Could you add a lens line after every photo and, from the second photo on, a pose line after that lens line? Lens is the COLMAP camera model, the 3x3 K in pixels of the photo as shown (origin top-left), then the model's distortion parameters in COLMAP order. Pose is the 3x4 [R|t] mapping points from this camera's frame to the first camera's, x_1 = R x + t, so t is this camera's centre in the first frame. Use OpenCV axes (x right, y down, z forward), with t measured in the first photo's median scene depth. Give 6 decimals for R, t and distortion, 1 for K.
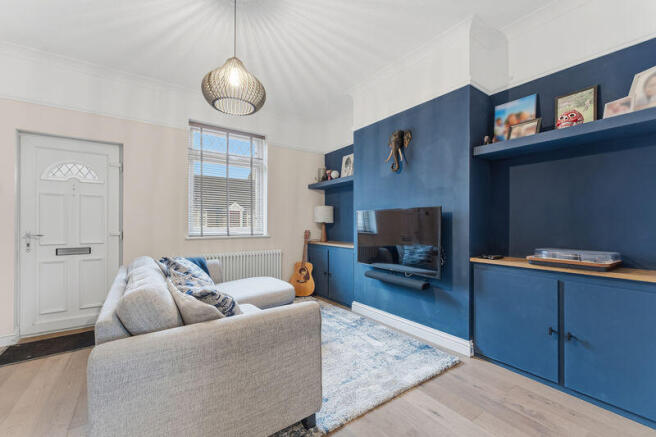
lens RADIAL K [[265.5, 0, 328.6], [0, 265.5, 219.0], [0, 0, 1]] dist [-0.000652, -0.000208]
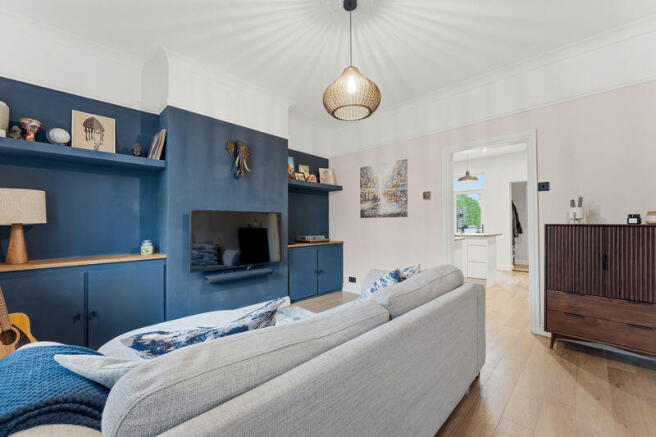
lens RADIAL K [[265.5, 0, 328.6], [0, 265.5, 219.0], [0, 0, 1]] dist [-0.000652, -0.000208]
pose [[-0.176290, 0.020072, 0.984134, -1.119084], [-0.002816, 0.999778, -0.020895, 0.017475], [-0.984334, -0.006455, -0.176194, 1.041644]]
